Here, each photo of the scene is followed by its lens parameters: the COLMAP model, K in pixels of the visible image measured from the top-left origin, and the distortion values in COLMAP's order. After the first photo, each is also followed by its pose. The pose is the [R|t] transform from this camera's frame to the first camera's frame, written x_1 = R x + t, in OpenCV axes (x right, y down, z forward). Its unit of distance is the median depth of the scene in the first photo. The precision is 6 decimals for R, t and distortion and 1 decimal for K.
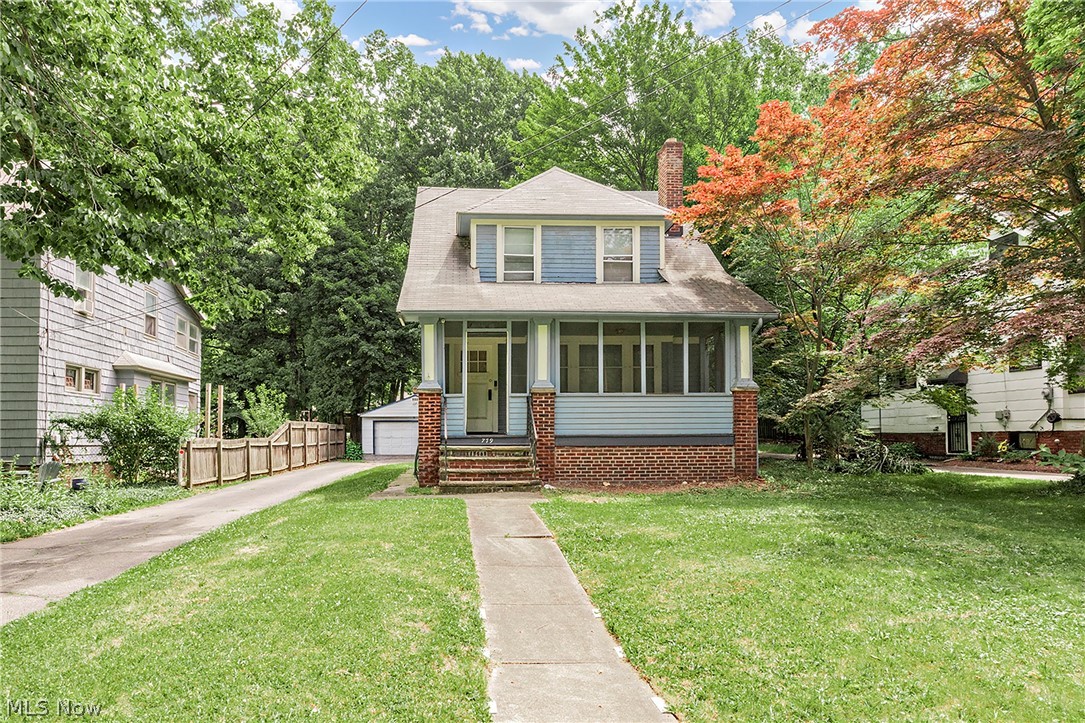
lens RADIAL K [[711.5, 0, 491.2], [0, 711.5, 414.2], [0, 0, 1]] dist [-0.000033, -0.000510]
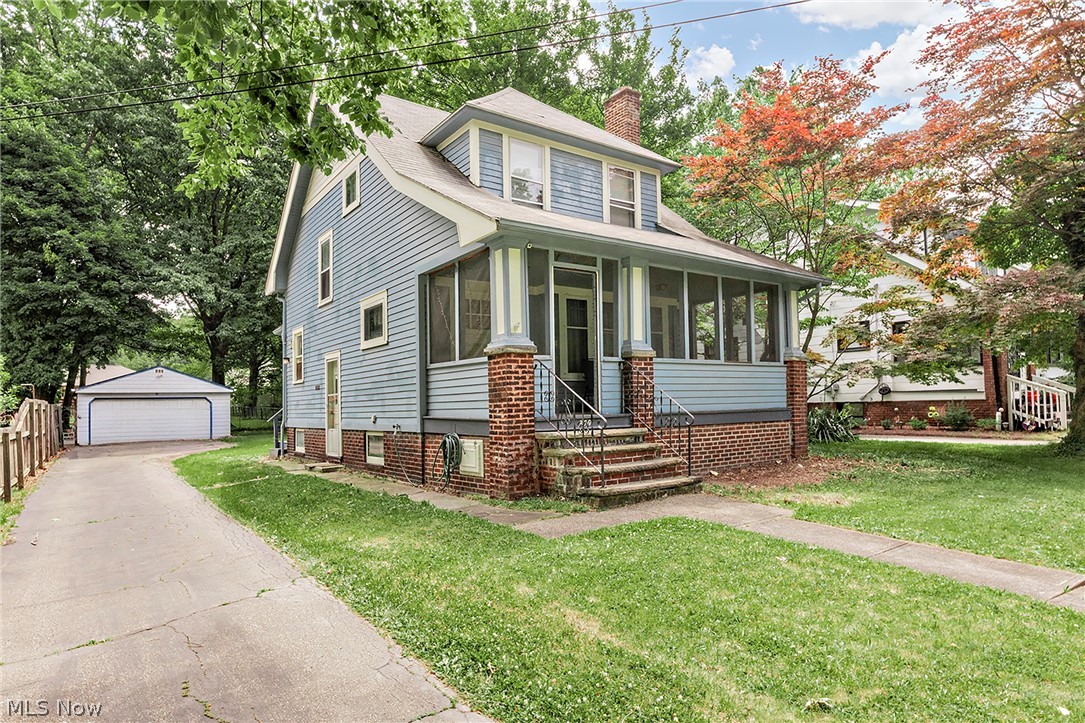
lens RADIAL K [[655.9, 0, 574.3], [0, 655.9, 383.9], [0, 0, 1]] dist [0.004960, 0.001190]
pose [[0.847699, 0.003632, 0.530465, -0.328291], [0.001601, 0.999954, -0.009404, 0.004330], [-0.530475, 0.008821, 0.847655, 0.417078]]
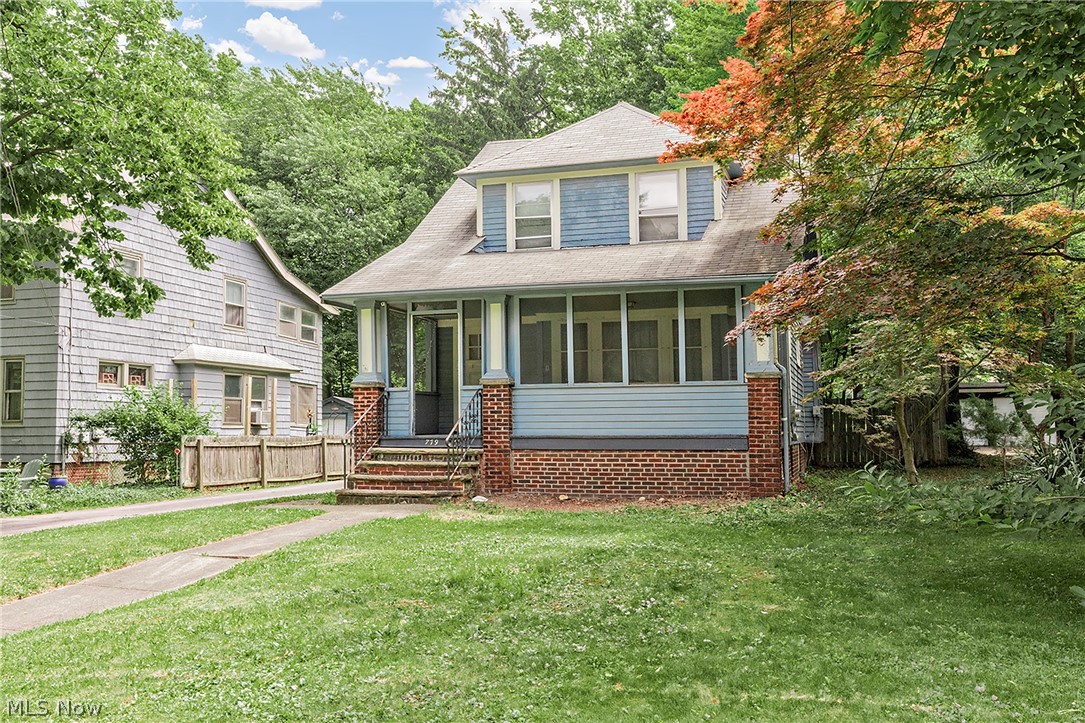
lens RADIAL K [[876.6, 0, 546.1], [0, 876.6, 366.0], [0, 0, 1]] dist [0.001226, 0.000537]
pose [[0.945075, -0.020896, -0.326185, 0.427028], [0.007575, 0.999087, -0.042056, -0.007774], [0.326766, 0.037275, 0.944370, 0.050382]]
